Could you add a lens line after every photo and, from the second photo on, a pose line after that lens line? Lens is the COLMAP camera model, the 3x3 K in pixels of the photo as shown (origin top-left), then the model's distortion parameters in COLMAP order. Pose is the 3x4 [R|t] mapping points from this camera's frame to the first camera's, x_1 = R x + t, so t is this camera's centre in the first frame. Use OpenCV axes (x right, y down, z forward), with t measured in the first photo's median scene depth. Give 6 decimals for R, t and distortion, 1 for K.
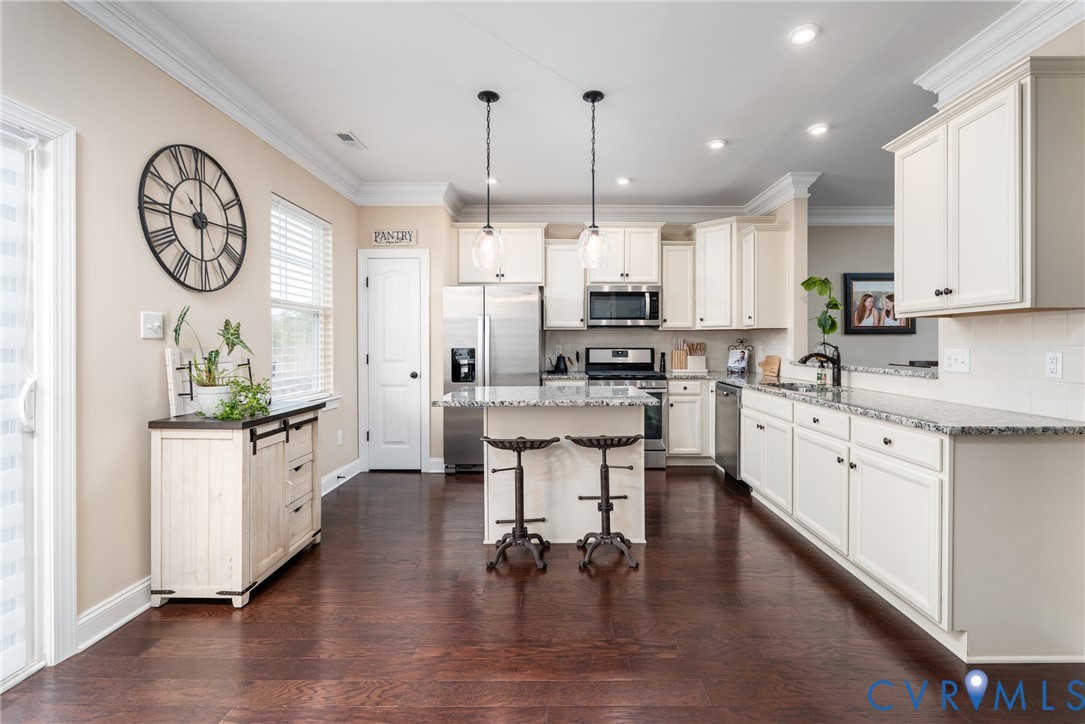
lens RADIAL K [[479.2, 0, 553.1], [0, 479.2, 345.7], [0, 0, 1]] dist [-0.008731, 0.000740]
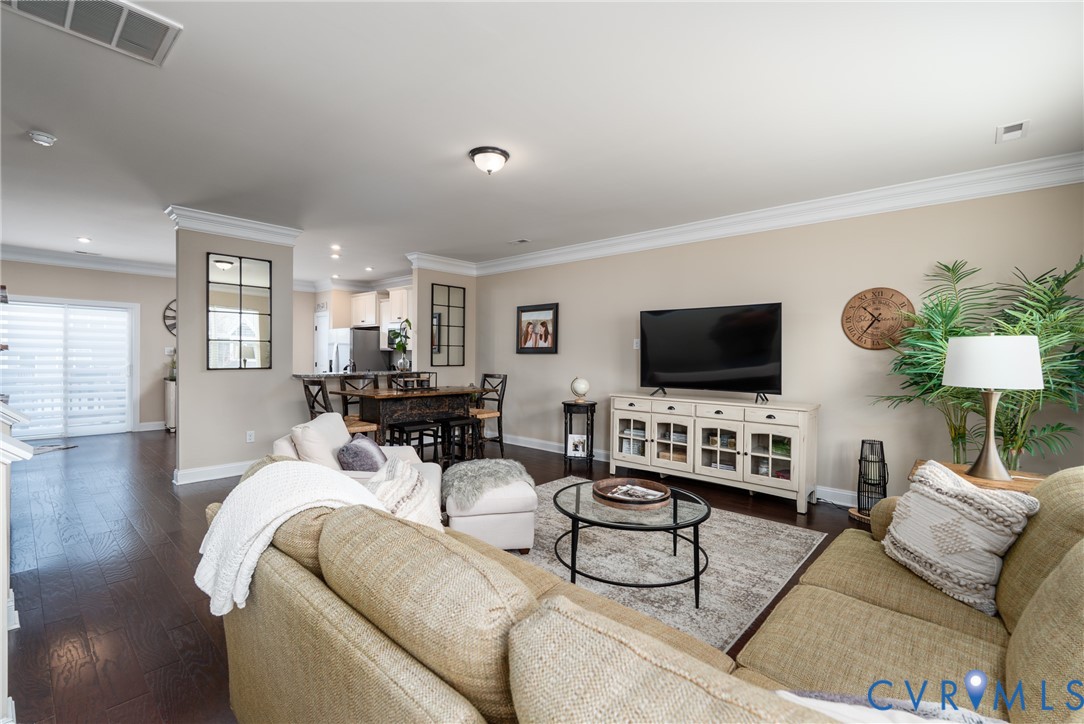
lens RADIAL K [[478.7, 0, 551.5], [0, 478.7, 365.0], [0, 0, 1]] dist [-0.008731, 0.000740]
pose [[0.756049, 0.021444, -0.654164, 1.809250], [-0.012945, 0.999758, 0.017811, -0.020267], [0.654387, -0.004998, 0.756143, 0.090015]]
